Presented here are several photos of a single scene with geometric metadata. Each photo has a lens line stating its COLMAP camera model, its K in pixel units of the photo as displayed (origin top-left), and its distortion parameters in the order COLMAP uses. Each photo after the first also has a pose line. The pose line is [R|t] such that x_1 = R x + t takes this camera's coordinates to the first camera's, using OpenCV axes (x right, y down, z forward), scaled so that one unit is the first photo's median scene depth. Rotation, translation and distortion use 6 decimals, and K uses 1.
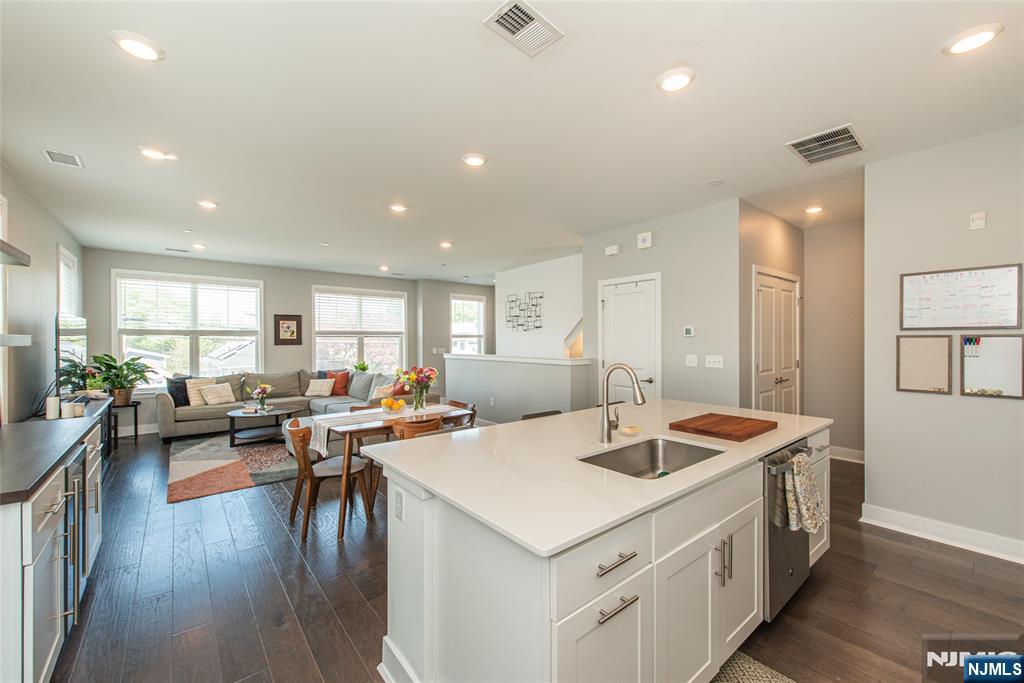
lens RADIAL K [[413.8, 0, 514.2], [0, 413.8, 344.1], [0, 0, 1]] dist [0.003108, -0.001016]
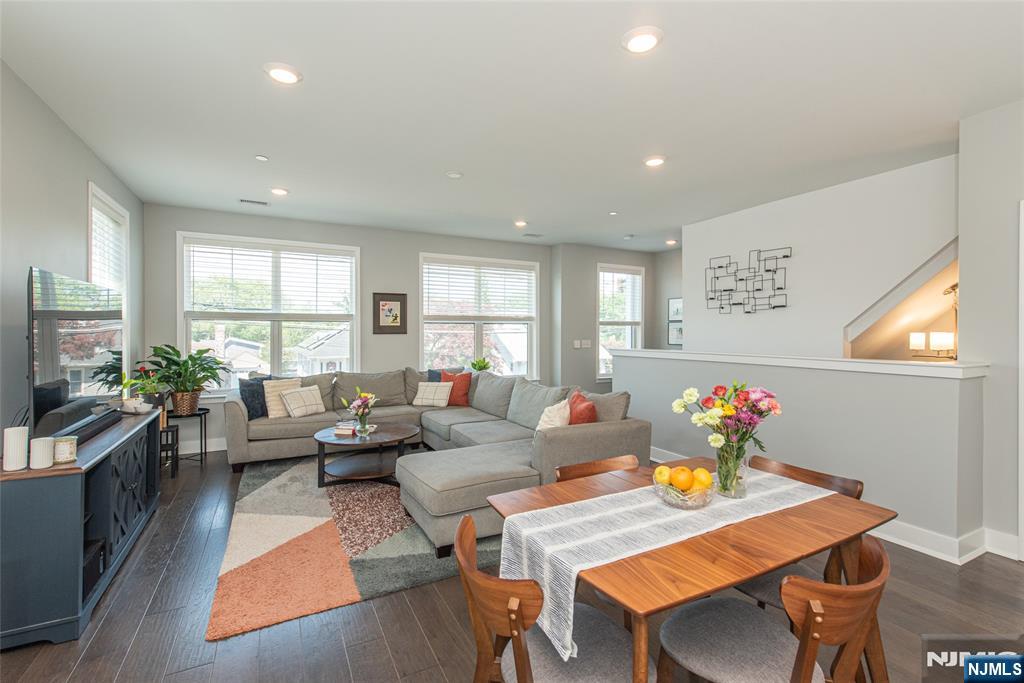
lens RADIAL K [[446.4, 0, 515.0], [0, 446.4, 334.8], [0, 0, 1]] dist [0.009393, 0.000196]
pose [[0.982517, 0.006089, -0.186072, -0.198986], [-0.006328, 0.999980, -0.000694, 0.002898], [0.186064, 0.001860, 0.982536, 0.288549]]
